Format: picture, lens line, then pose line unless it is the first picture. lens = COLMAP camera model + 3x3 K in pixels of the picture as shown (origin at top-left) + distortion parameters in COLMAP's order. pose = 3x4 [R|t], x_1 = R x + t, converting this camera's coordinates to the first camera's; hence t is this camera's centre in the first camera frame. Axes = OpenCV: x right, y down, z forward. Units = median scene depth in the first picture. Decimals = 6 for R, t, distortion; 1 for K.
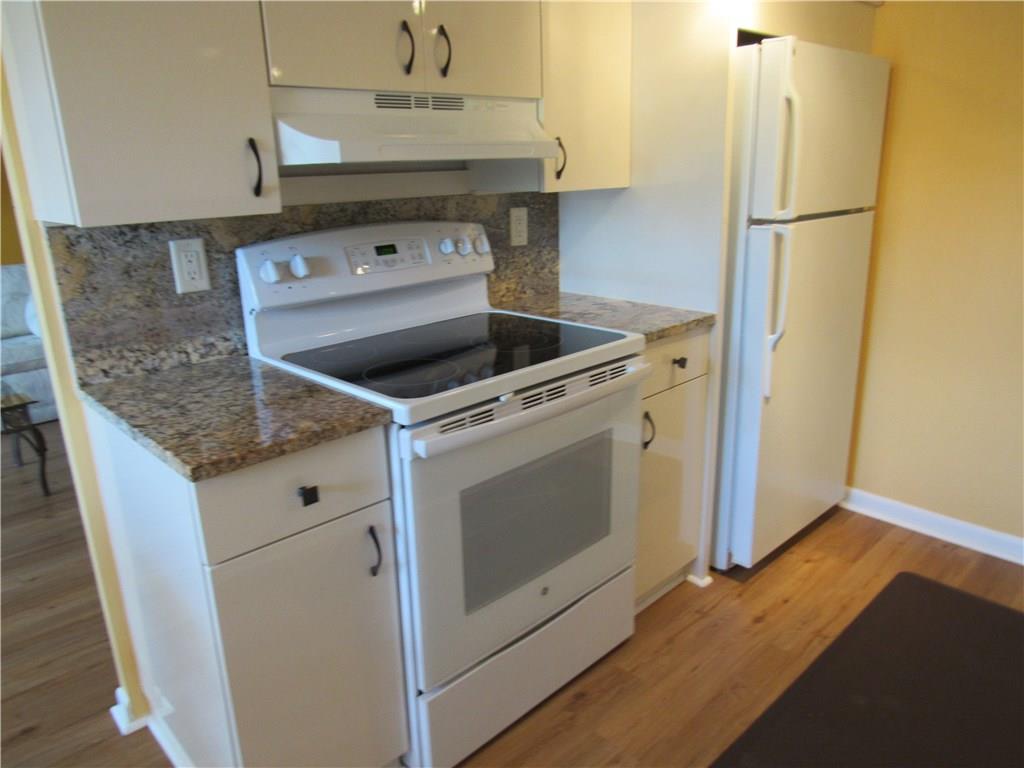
lens RADIAL K [[732.4, 0, 514.8], [0, 732.4, 384.6], [0, 0, 1]] dist [-0.029487, 0.007049]
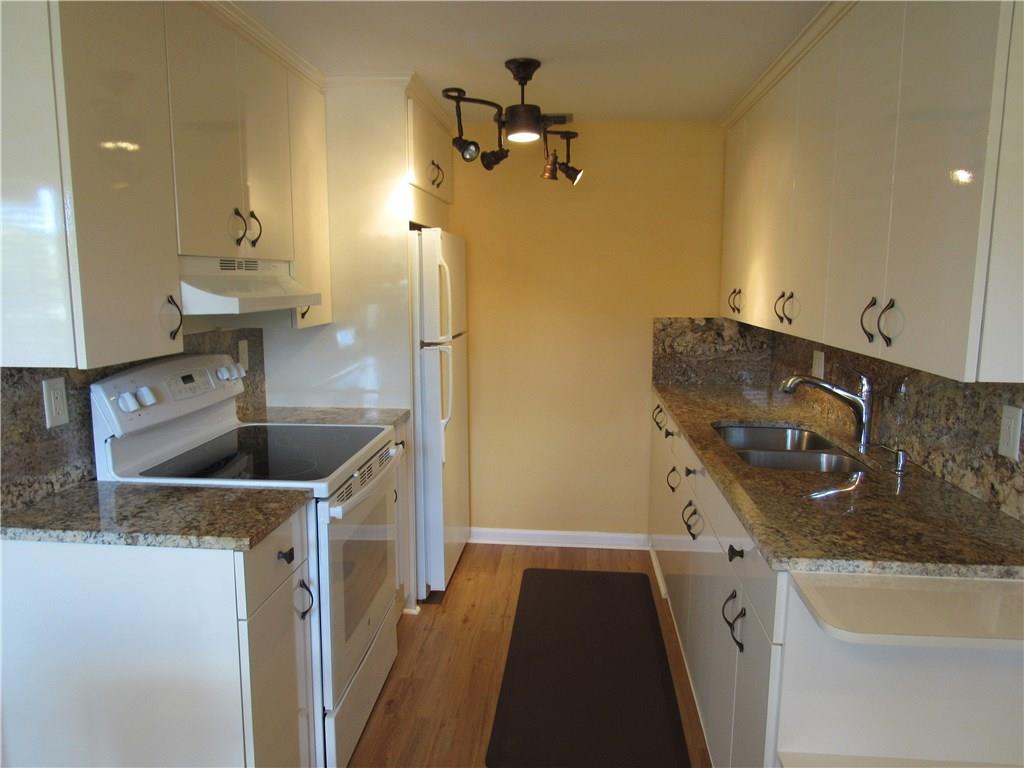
lens RADIAL K [[732.4, 0, 503.8], [0, 732.4, 384.5], [0, 0, 1]] dist [-0.029487, 0.007049]
pose [[0.756152, -0.068442, 0.650807, -0.607032], [0.170664, 0.980724, -0.095151, 0.027467], [-0.631750, 0.183017, 0.753257, -0.234888]]
